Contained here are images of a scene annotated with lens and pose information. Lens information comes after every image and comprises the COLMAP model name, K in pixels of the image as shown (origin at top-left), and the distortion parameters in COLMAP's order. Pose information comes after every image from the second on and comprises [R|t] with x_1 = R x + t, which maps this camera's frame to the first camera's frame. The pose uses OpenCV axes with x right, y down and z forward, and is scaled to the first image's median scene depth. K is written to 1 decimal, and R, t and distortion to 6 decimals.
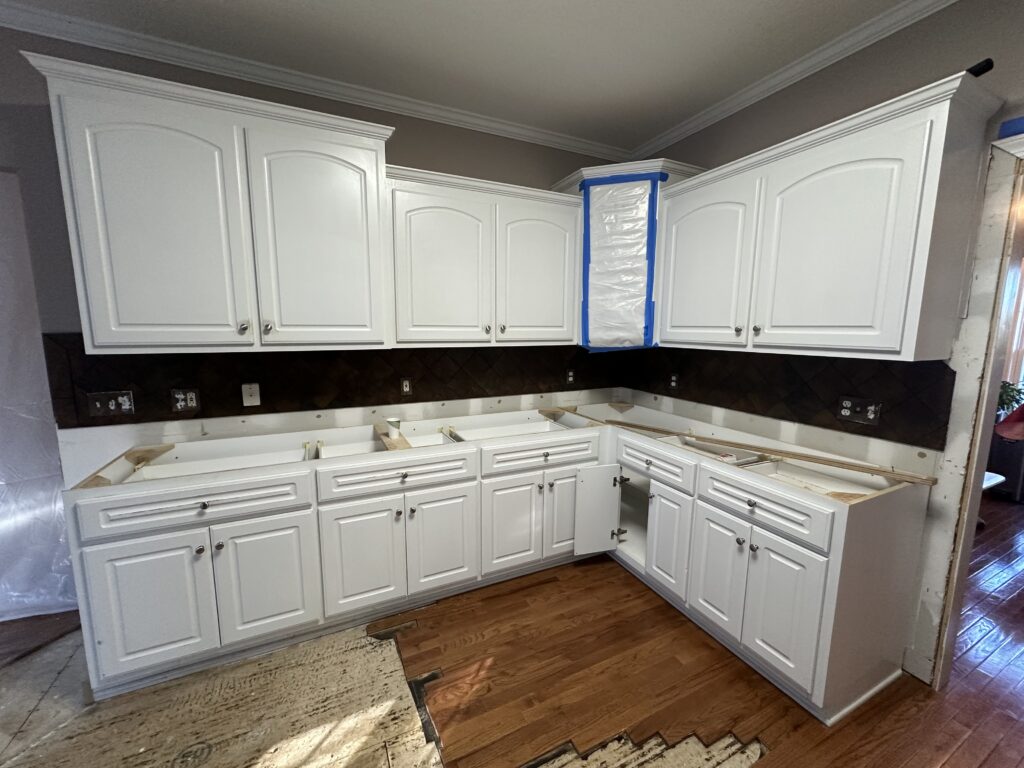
lens RADIAL K [[408.3, 0, 505.5], [0, 408.3, 378.6], [0, 0, 1]] dist [-0.008659, 0.002204]
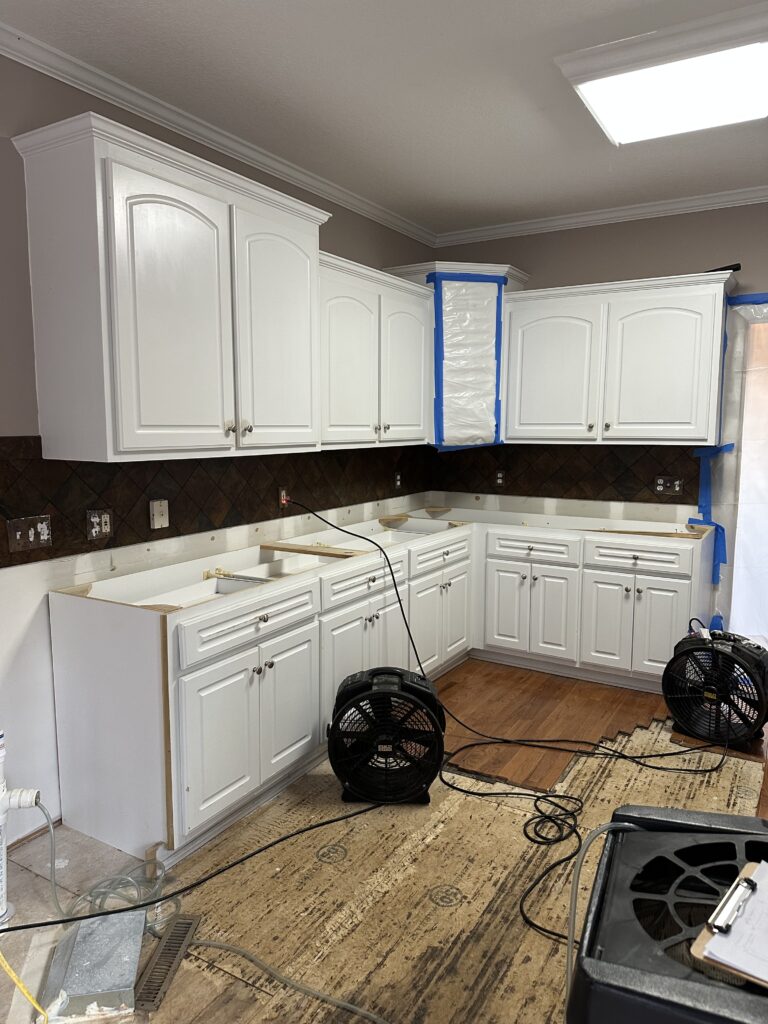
lens RADIAL K [[712.7, 0, 361.1], [0, 712.7, 501.6], [0, 0, 1]] dist [0.051930, -0.072101]
pose [[0.842449, -0.064661, 0.534881, -1.040190], [0.073164, 0.997306, 0.005328, 0.037294], [-0.533785, 0.034645, 0.844910, -0.374892]]
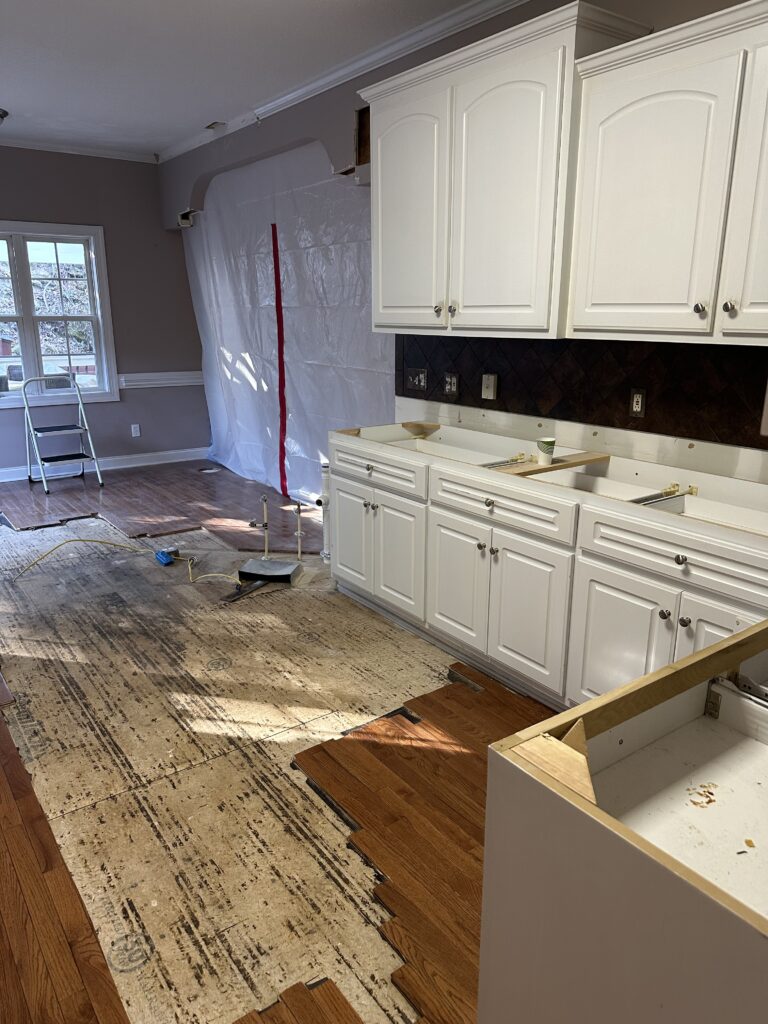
lens RADIAL K [[712.7, 0, 385.1], [0, 712.7, 505.9], [0, 0, 1]] dist [0.051930, -0.072101]
pose [[0.189371, 0.252099, -0.948991, 0.907413], [-0.124587, 0.964837, 0.231447, -0.043149], [0.973970, 0.074402, 0.214121, 0.458514]]
